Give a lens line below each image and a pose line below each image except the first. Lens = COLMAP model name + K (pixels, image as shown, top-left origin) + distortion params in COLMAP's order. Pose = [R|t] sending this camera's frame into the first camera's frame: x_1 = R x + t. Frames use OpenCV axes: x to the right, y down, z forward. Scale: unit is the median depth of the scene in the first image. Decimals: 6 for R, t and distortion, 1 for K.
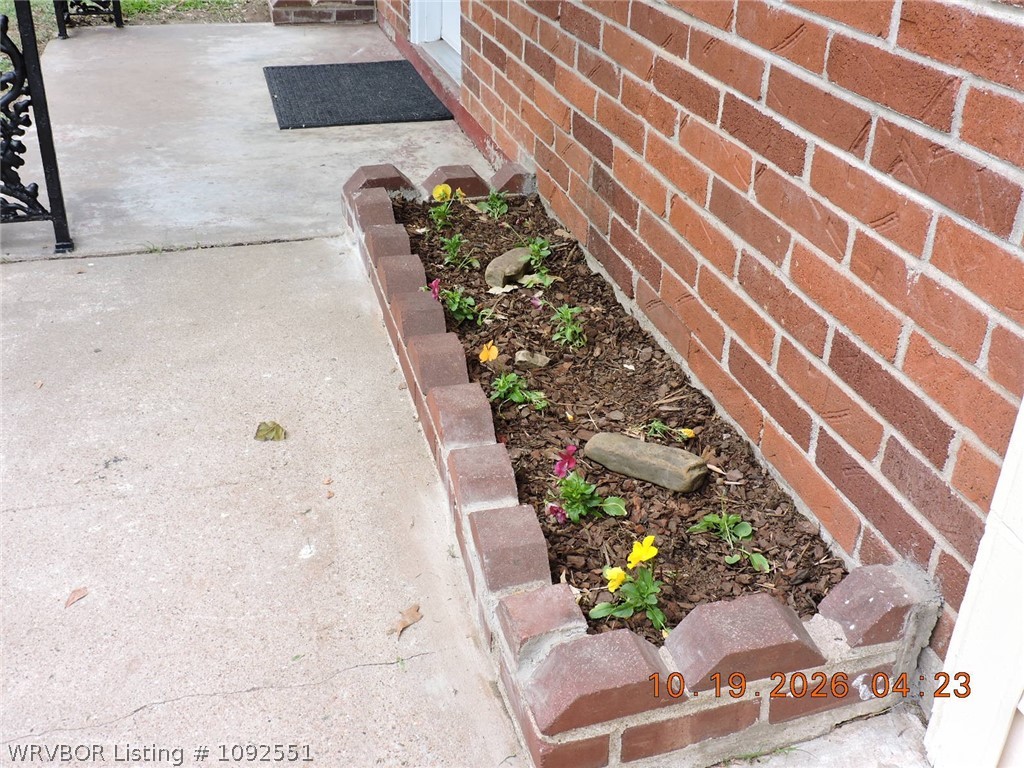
lens RADIAL K [[1083.3, 0, 512.0], [0, 1083.3, 384.0], [0, 0, 1]] dist [-0.017190, -0.009873]
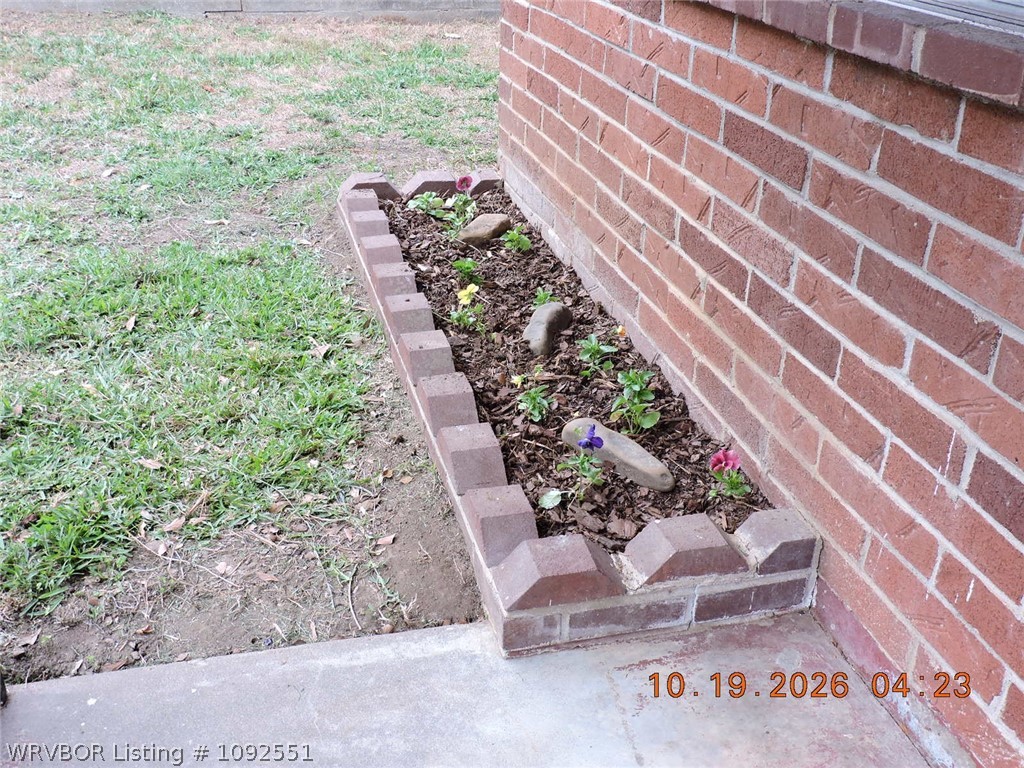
lens RADIAL K [[1083.3, 0, 512.0], [0, 1083.3, 384.0], [0, 0, 1]] dist [-0.017190, -0.009873]
pose [[0.999806, -0.018209, 0.007572, -0.039685], [0.018247, 0.999821, -0.004971, -0.073876], [-0.007480, 0.005108, 0.999959, 0.124211]]
